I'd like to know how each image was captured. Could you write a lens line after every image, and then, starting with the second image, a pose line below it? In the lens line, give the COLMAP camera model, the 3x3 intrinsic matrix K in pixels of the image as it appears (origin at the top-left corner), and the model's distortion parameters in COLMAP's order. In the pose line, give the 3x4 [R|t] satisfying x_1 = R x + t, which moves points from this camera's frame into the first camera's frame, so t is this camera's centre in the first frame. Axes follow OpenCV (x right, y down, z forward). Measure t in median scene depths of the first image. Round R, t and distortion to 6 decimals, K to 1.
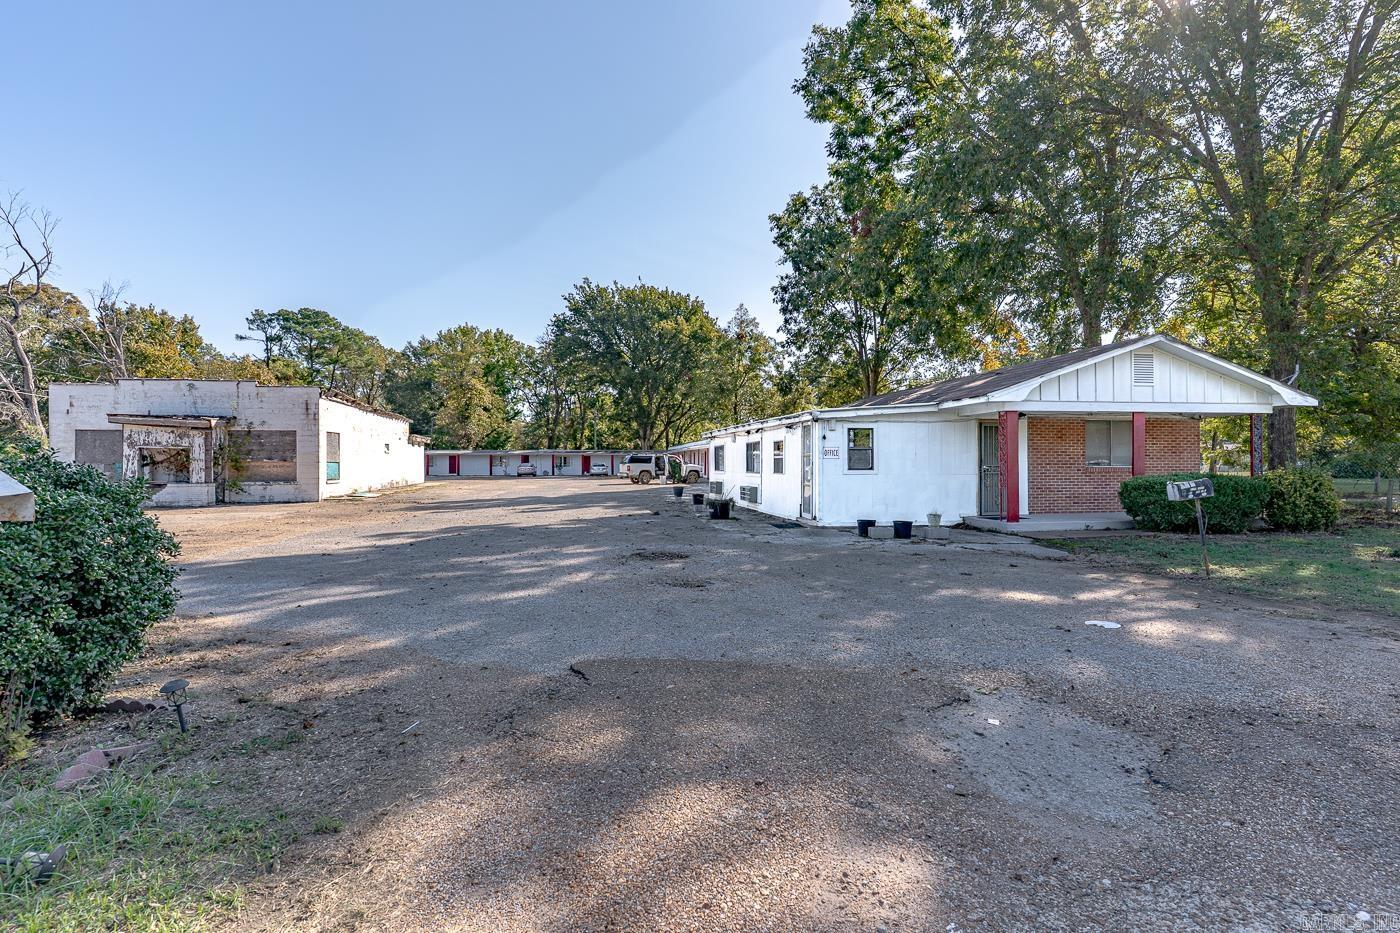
lens RADIAL K [[638.9, 0, 679.5], [0, 638.9, 467.8], [0, 0, 1]] dist [-0.001070, 0.000334]
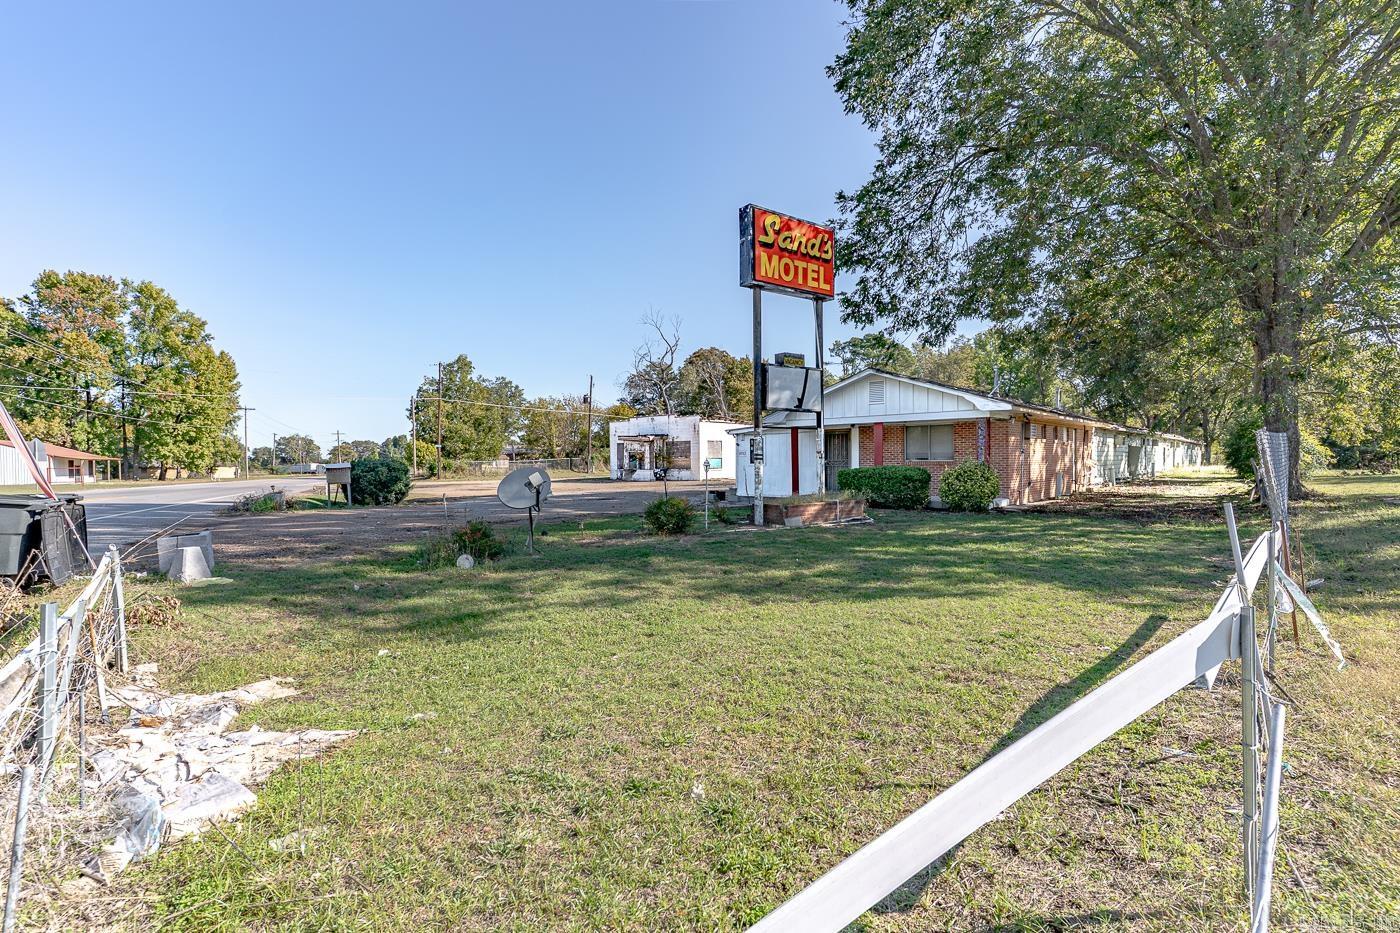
lens RADIAL K [[638.9, 0, 709.1], [0, 638.9, 458.8], [0, 0, 1]] dist [-0.001070, 0.000334]
pose [[0.637631, -0.000531, -0.770342, 0.417121], [-0.005699, 0.999969, -0.005407, 0.000457], [0.770321, 0.007838, 0.637608, -0.046426]]
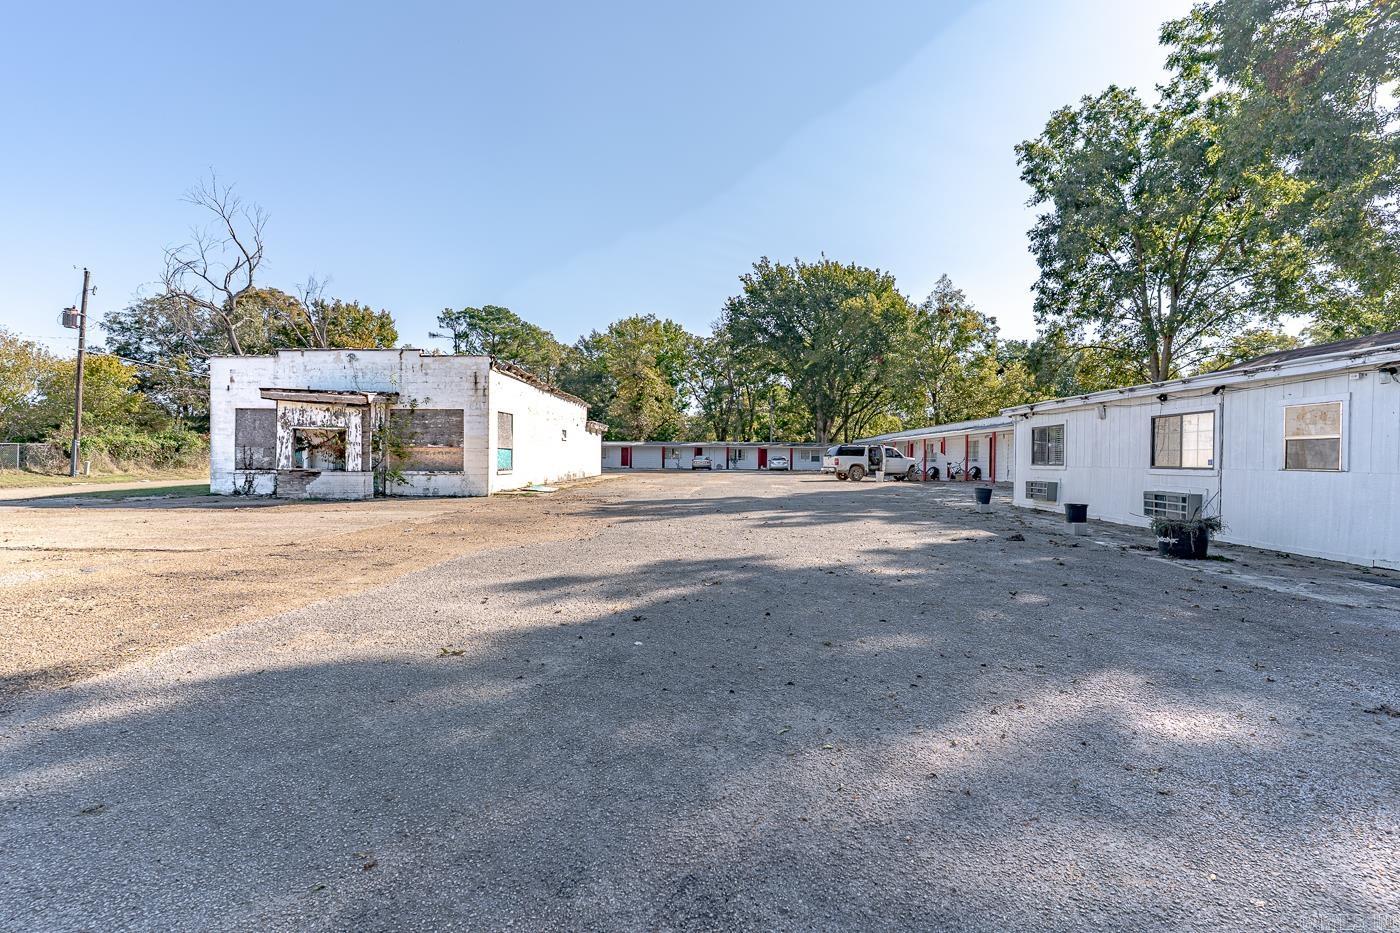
lens RADIAL K [[638.9, 0, 702.0], [0, 638.9, 468.0], [0, 0, 1]] dist [-0.001070, 0.000334]
pose [[0.977996, 0.014183, -0.208140, -0.067188], [-0.012552, 0.999879, 0.009155, 0.003013], [0.208245, -0.006341, 0.978056, 0.136123]]
